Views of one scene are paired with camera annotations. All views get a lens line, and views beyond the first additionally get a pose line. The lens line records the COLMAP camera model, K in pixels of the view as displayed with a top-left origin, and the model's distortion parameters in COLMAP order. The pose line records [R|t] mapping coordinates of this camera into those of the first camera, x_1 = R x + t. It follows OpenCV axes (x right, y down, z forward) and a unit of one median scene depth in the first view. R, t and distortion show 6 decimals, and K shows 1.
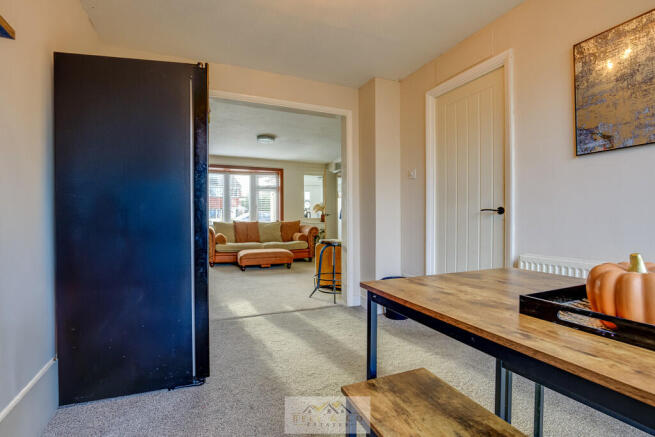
lens RADIAL K [[314.1, 0, 327.5], [0, 314.1, 218.5], [0, 0, 1]] dist [-0.001901, -0.000055]
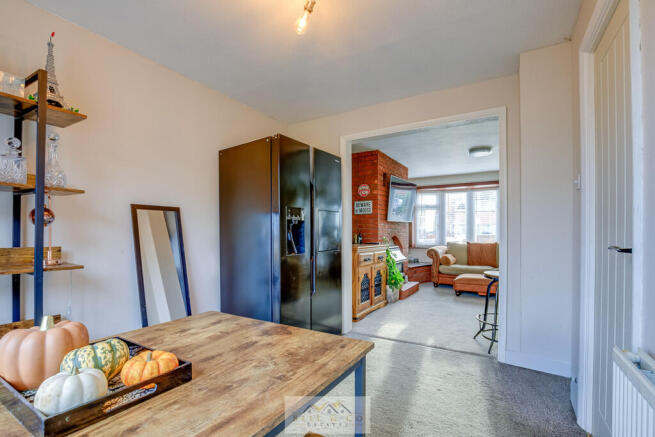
lens RADIAL K [[314.1, 0, 327.5], [0, 314.1, 218.5], [0, 0, 1]] dist [-0.001901, -0.000055]
pose [[0.586056, -0.045293, -0.809003, 0.223494], [0.000369, 0.998451, -0.055632, -0.009445], [0.810270, 0.032305, 0.585165, 0.108971]]
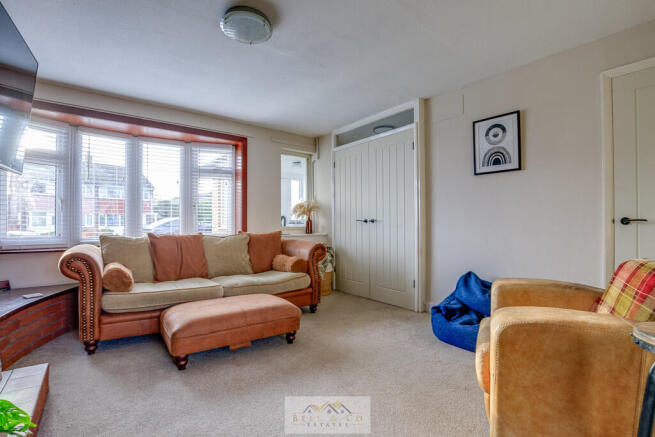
lens RADIAL K [[332.9, 0, 327.5], [0, 332.9, 218.5], [0, 0, 1]] dist [-0.000435, -0.000023]
pose [[0.975562, 0.002732, 0.219706, -0.153294], [0.002949, 0.999670, -0.025528, -0.001046], [-0.219703, 0.025552, 0.975232, 0.469381]]
